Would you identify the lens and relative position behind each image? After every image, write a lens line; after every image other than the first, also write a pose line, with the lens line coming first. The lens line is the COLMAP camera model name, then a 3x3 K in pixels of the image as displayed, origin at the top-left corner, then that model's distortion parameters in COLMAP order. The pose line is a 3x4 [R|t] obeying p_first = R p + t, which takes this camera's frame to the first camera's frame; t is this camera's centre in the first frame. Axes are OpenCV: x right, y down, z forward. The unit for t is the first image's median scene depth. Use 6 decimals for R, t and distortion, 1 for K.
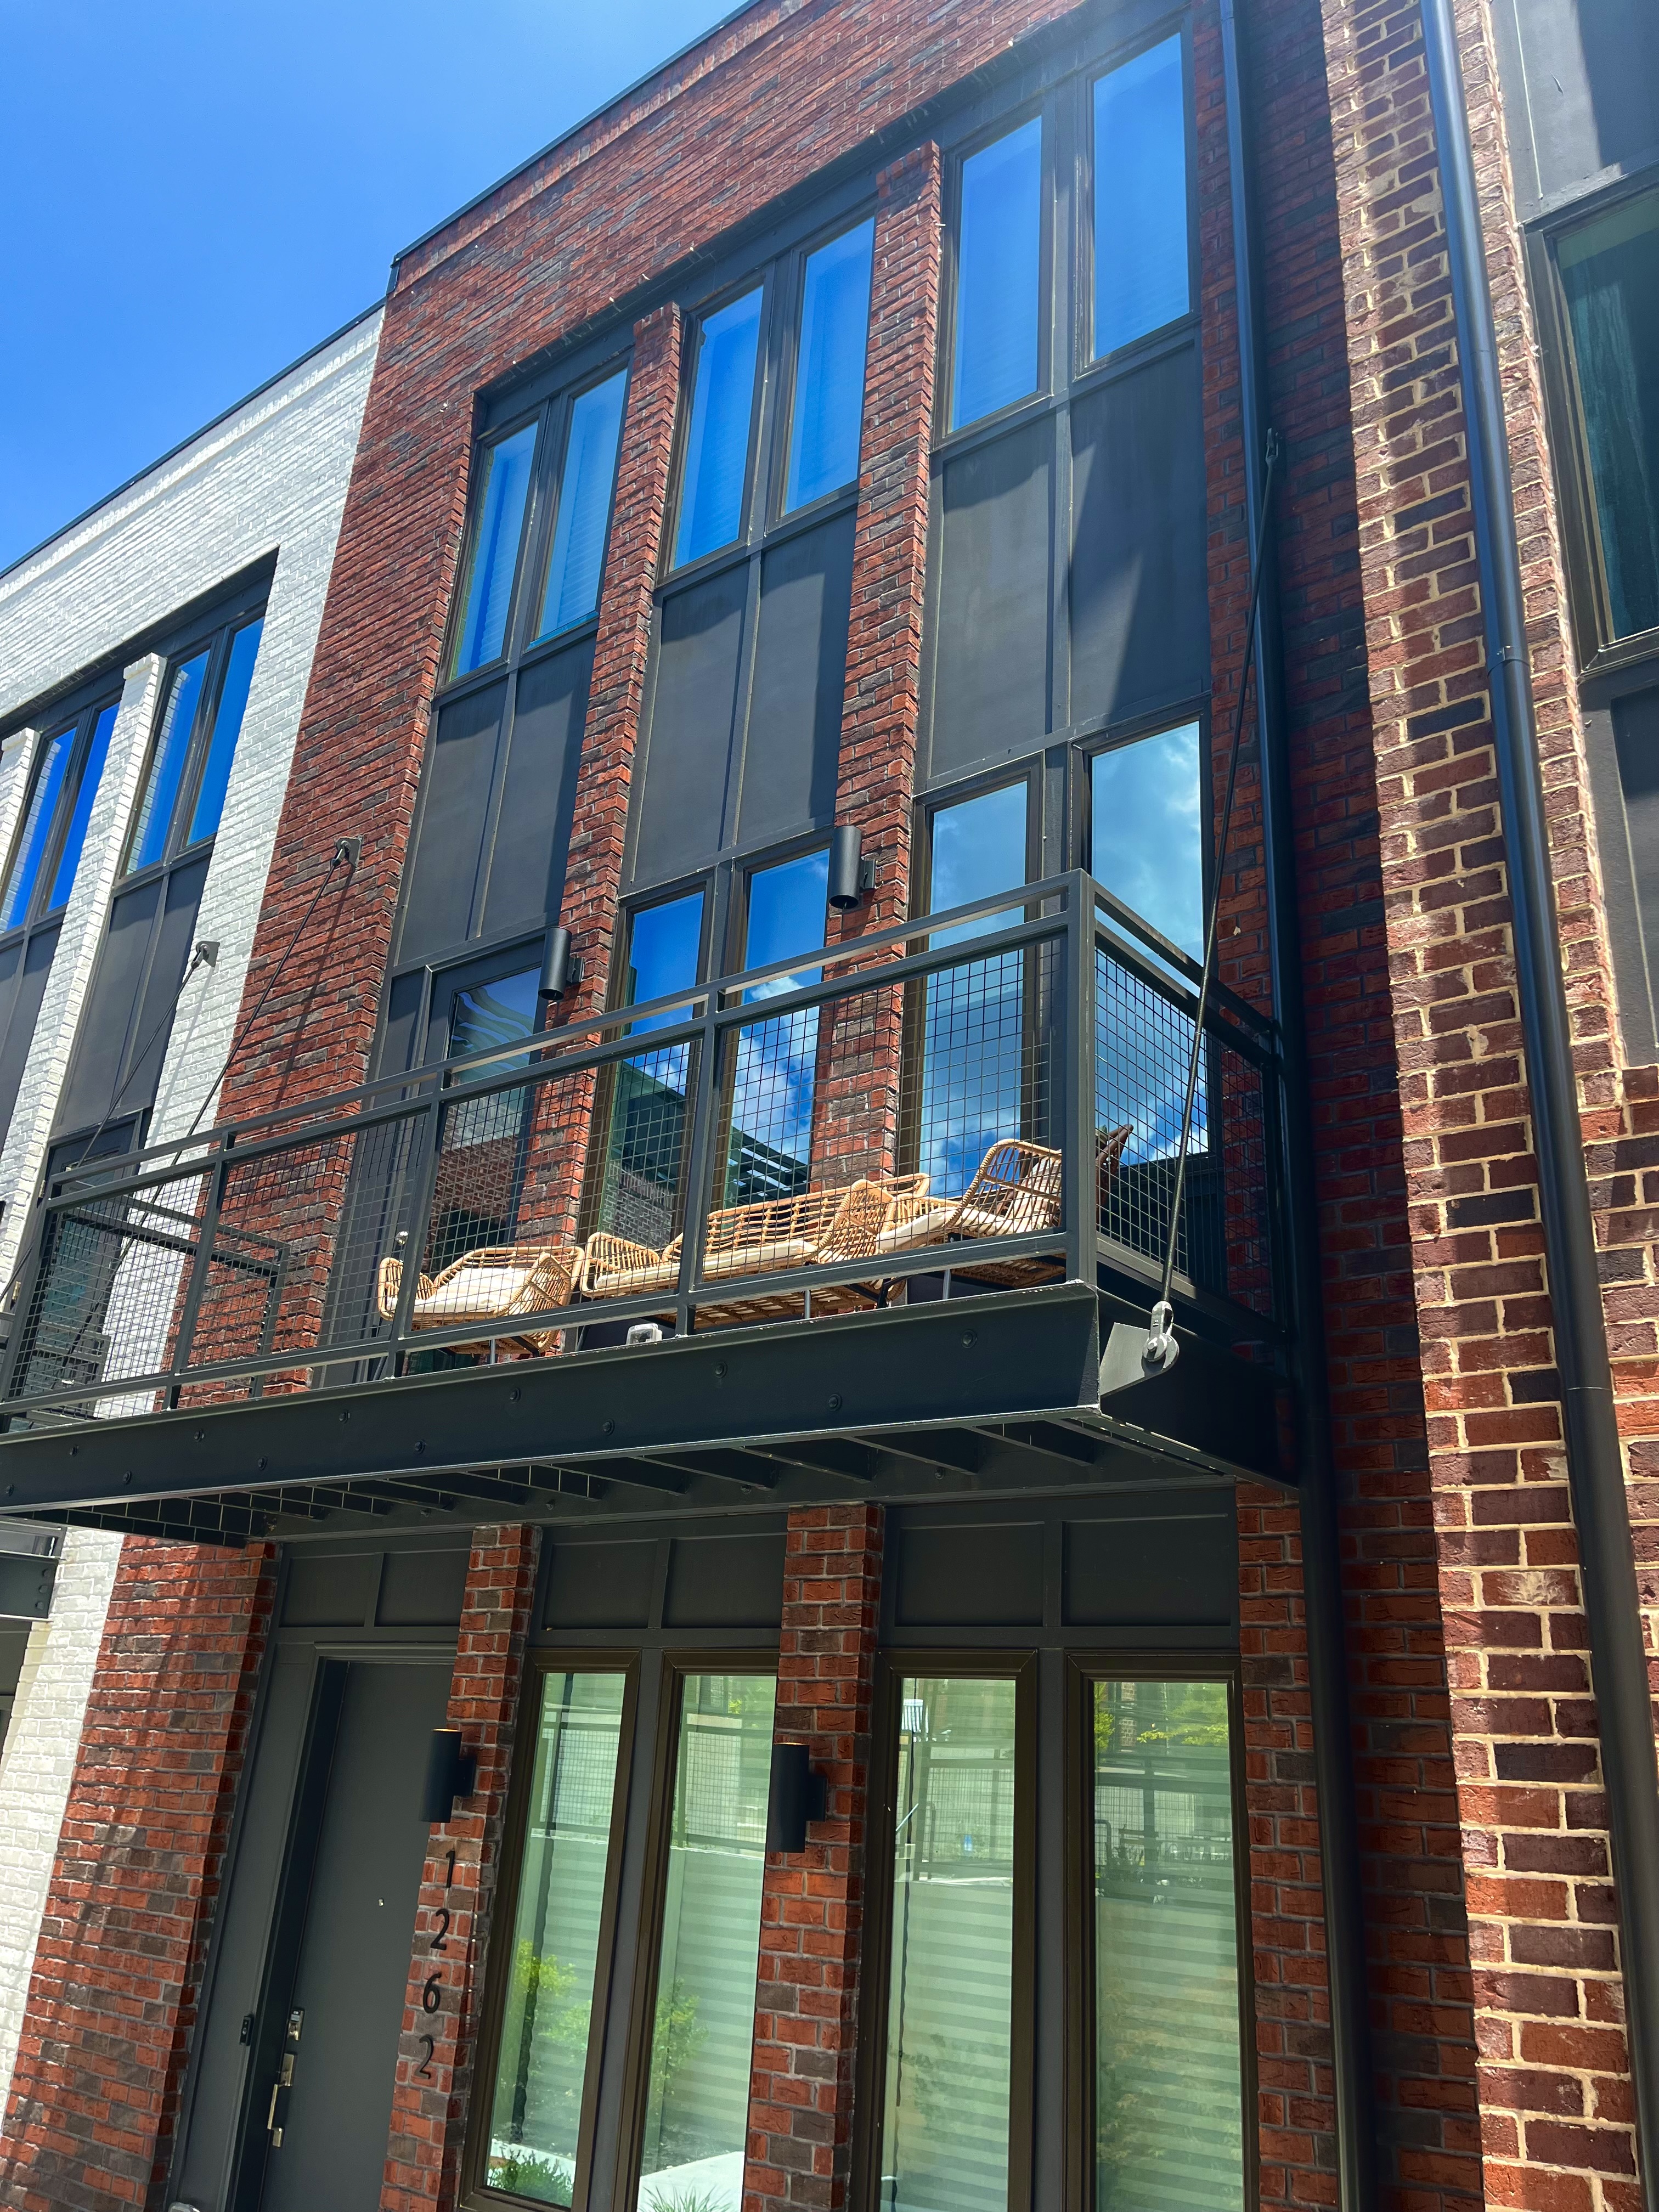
lens RADIAL K [[1660.1, 0, 829.5], [0, 1660.1, 1106.0], [0, 0, 1]] dist [0.068521, -0.106268]
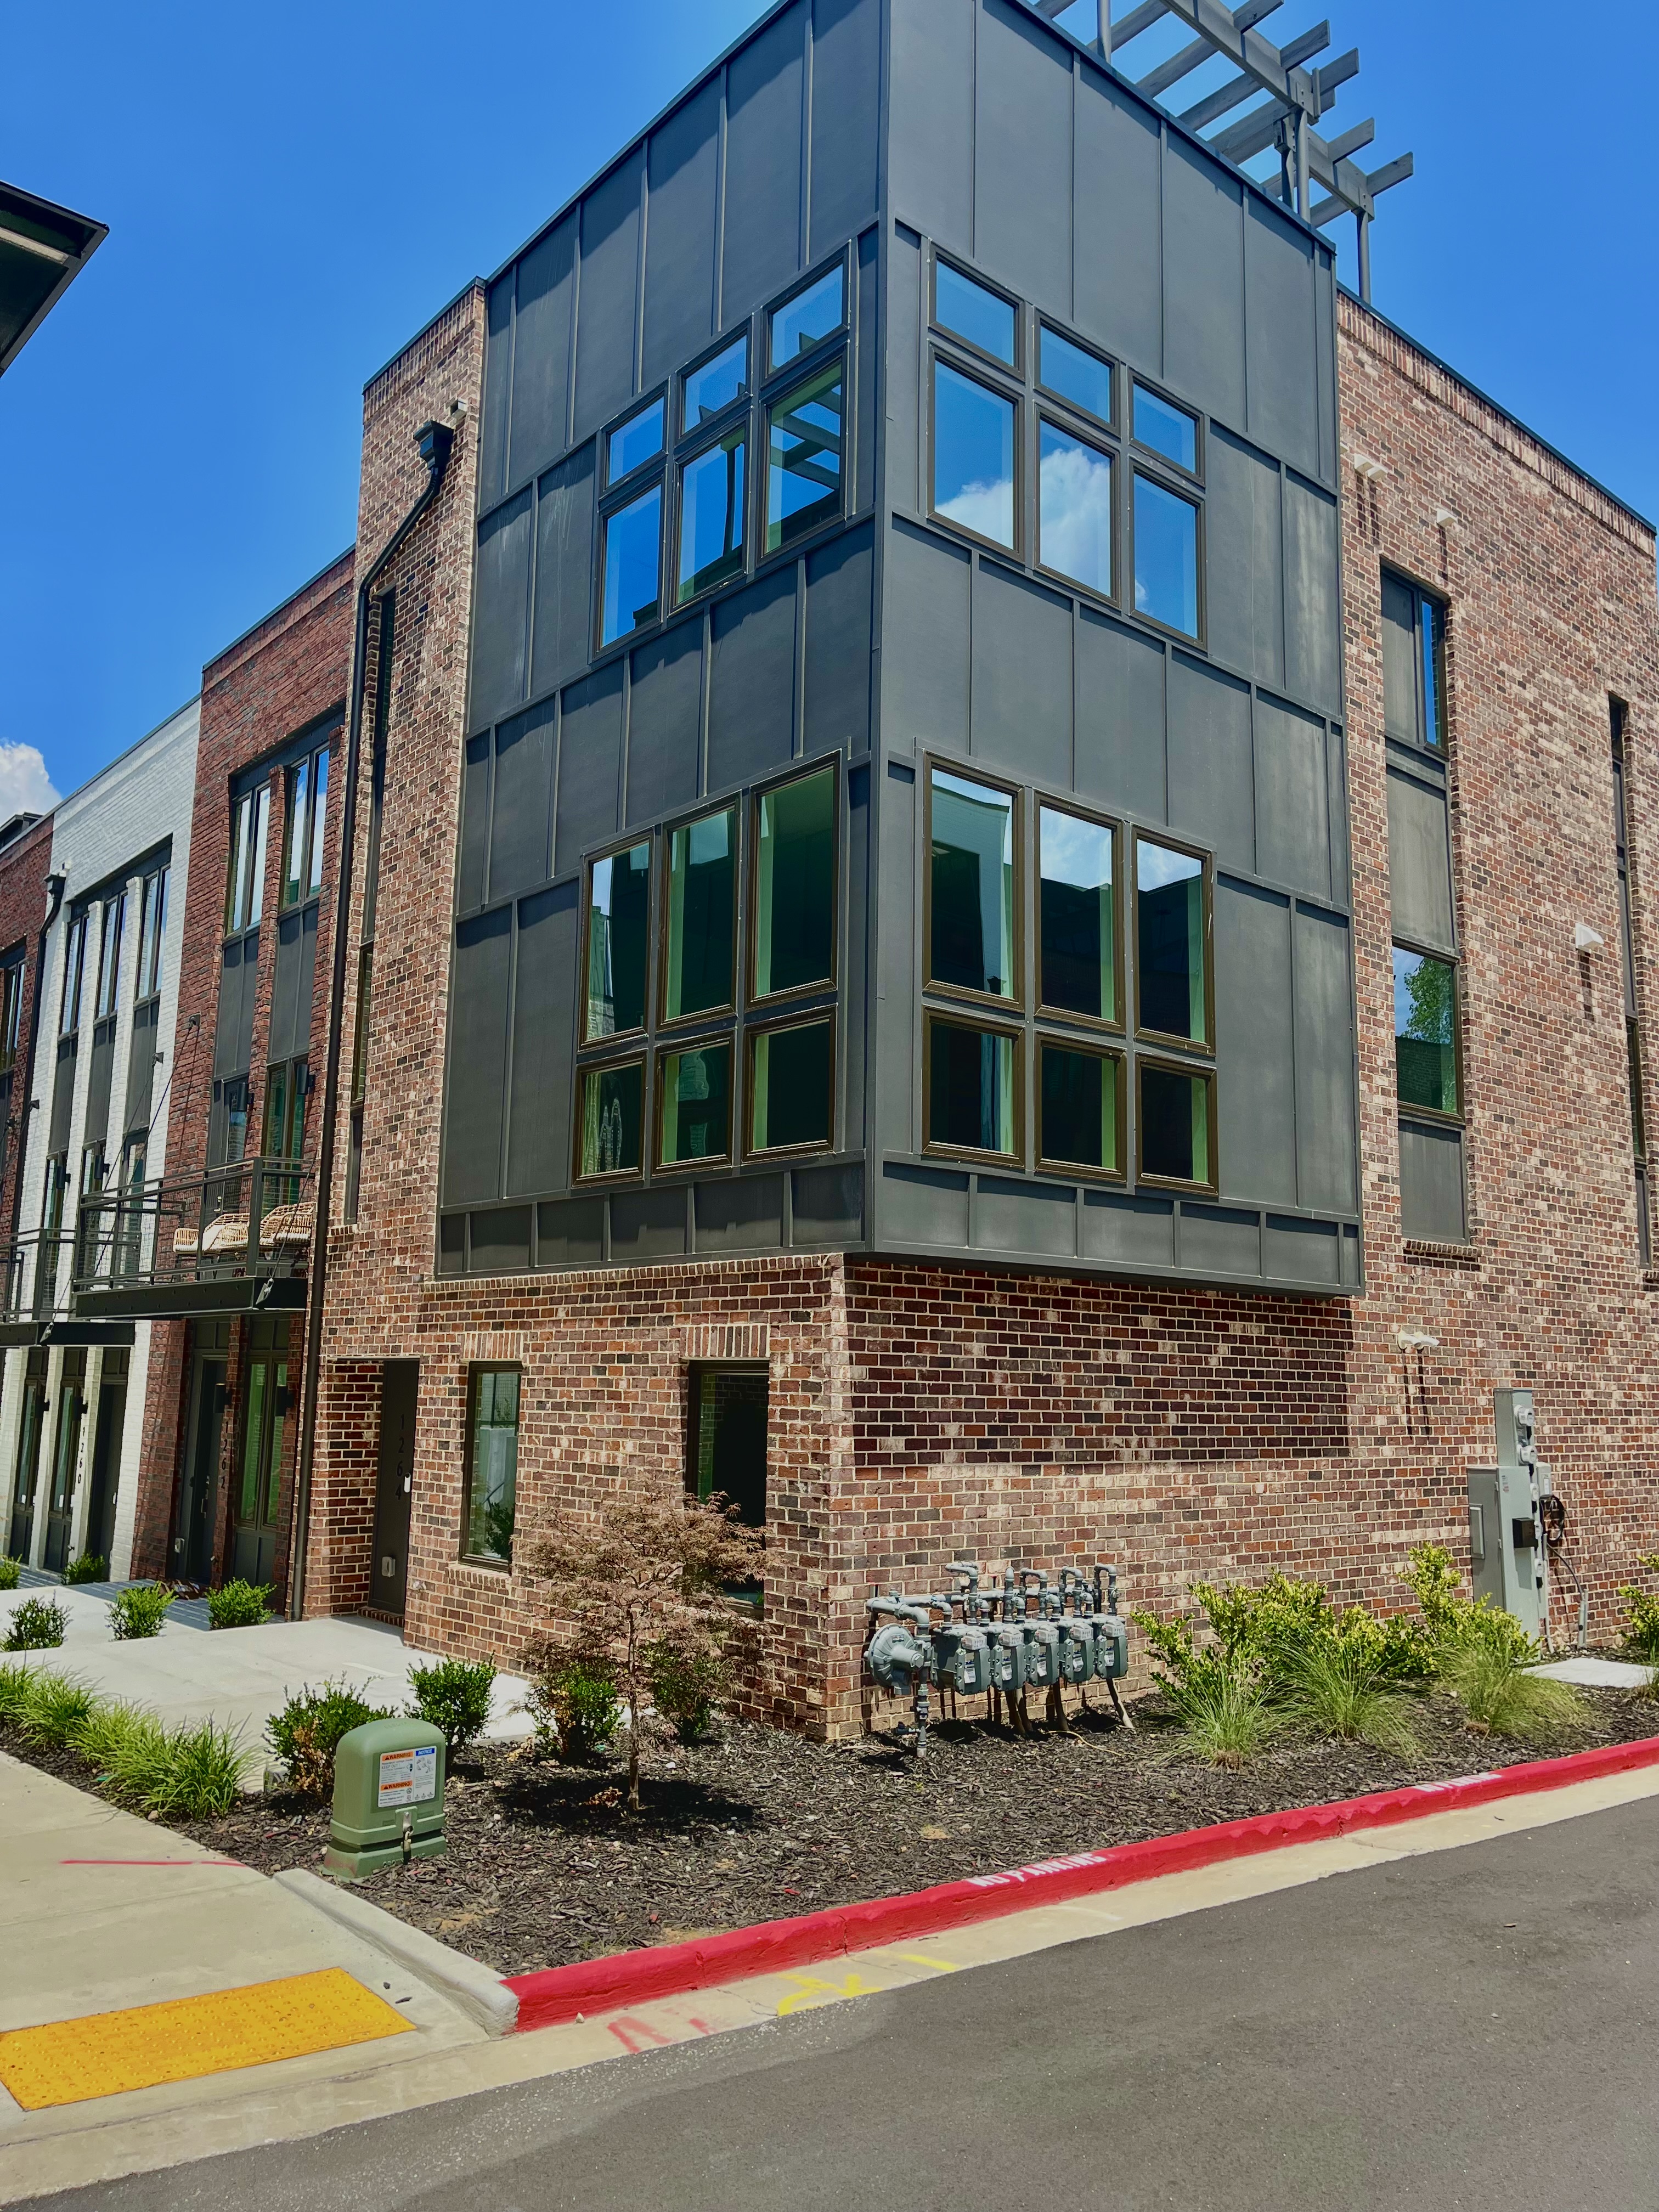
lens RADIAL K [[1676.8, 0, 829.5], [0, 1676.8, 1106.0], [0, 0, 1]] dist [-0.000500, 0.000087]
pose [[0.977002, -0.076634, -0.198982, 1.045352], [0.117879, 0.971734, 0.204544, -0.421508], [0.177682, -0.223296, 0.958420, -1.111135]]
